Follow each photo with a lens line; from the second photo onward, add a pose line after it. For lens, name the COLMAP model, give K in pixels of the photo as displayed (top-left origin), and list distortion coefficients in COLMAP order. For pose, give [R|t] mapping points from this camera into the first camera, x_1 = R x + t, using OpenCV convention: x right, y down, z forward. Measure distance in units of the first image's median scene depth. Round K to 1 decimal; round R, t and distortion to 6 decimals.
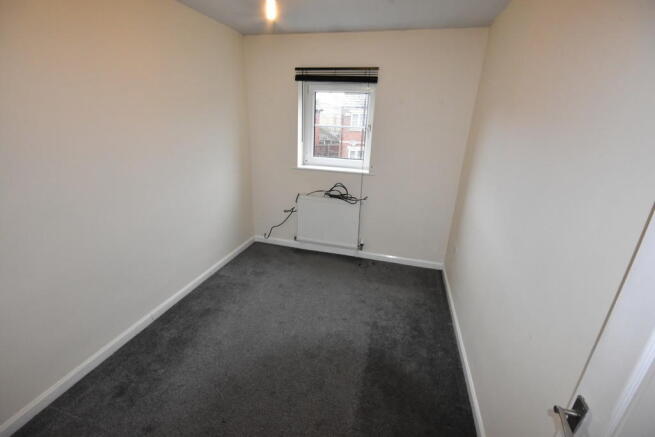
lens RADIAL K [[291.5, 0, 324.7], [0, 291.5, 216.8], [0, 0, 1]] dist [-0.001599, -0.001011]
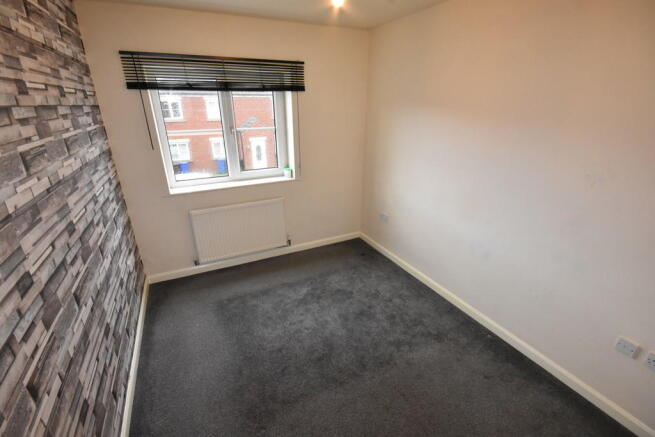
lens RADIAL K [[291.5, 0, 324.7], [0, 291.5, 216.8], [0, 0, 1]] dist [-0.001599, -0.001011]
pose [[0.740491, -0.277034, 0.612311, -0.368793], [0.254870, 0.958788, 0.125570, -0.074915], [-0.621864, 0.063076, 0.780581, 0.140628]]
